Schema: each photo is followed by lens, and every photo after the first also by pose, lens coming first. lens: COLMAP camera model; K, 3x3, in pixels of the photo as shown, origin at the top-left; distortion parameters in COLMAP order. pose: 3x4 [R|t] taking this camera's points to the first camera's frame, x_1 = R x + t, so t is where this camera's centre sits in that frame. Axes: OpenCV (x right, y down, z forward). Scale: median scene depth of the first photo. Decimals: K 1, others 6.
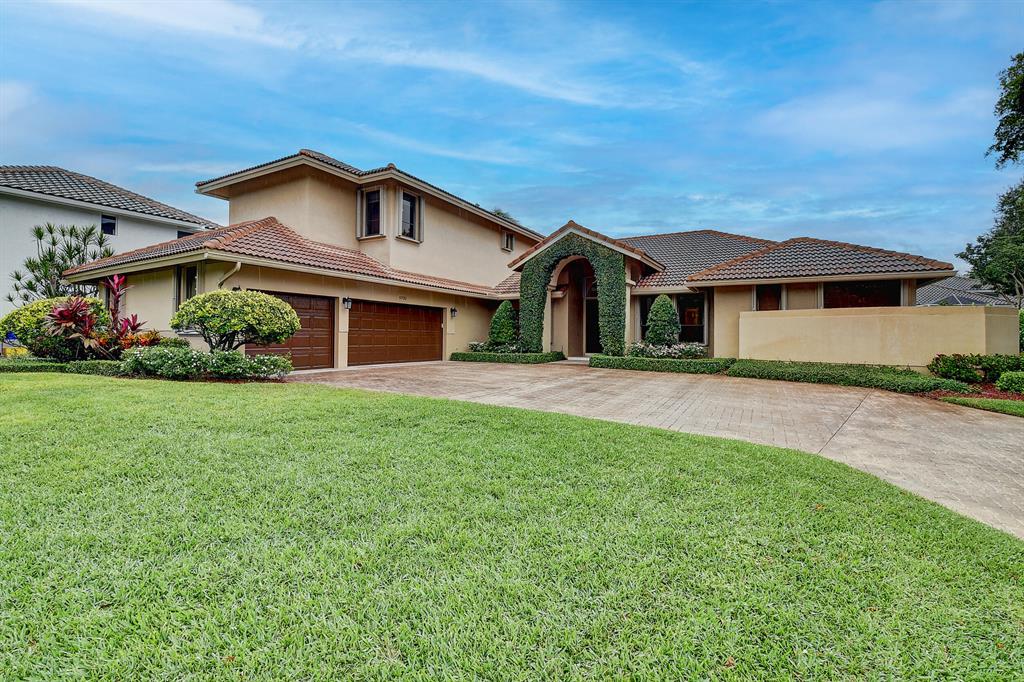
lens RADIAL K [[455.5, 0, 511.5], [0, 455.5, 336.6], [0, 0, 1]] dist [-0.001368, -0.014104]
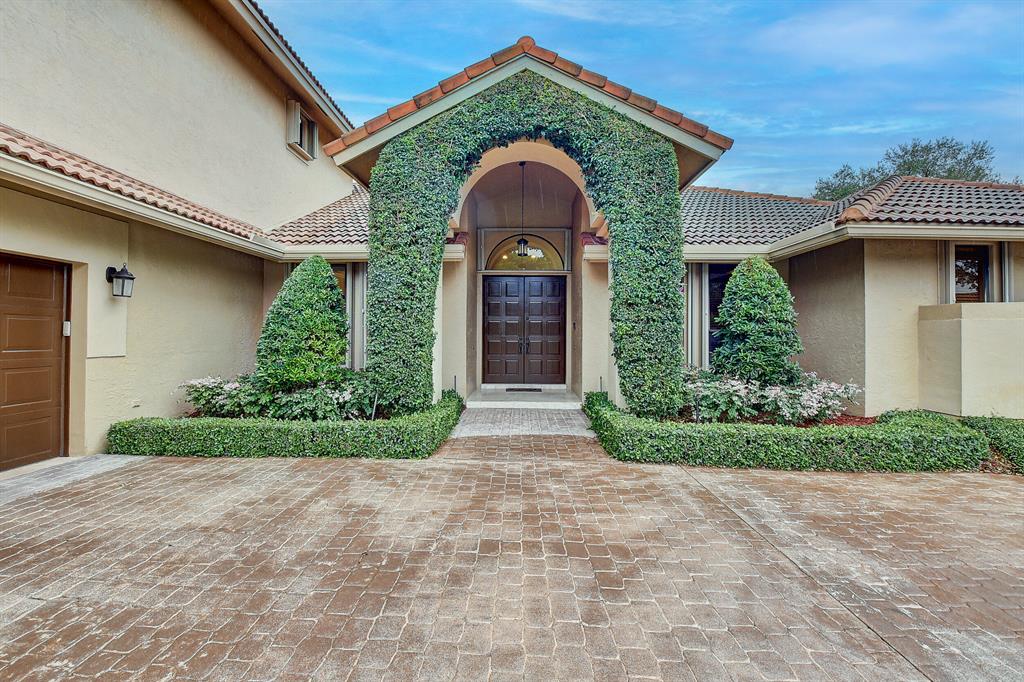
lens RADIAL K [[455.5, 0, 506.1], [0, 455.5, 339.0], [0, 0, 1]] dist [-0.001368, -0.014104]
pose [[0.880245, -0.001593, 0.474516, -0.048721], [0.007034, 0.999928, -0.009691, -0.013237], [-0.474467, 0.011868, 0.880194, 0.643186]]
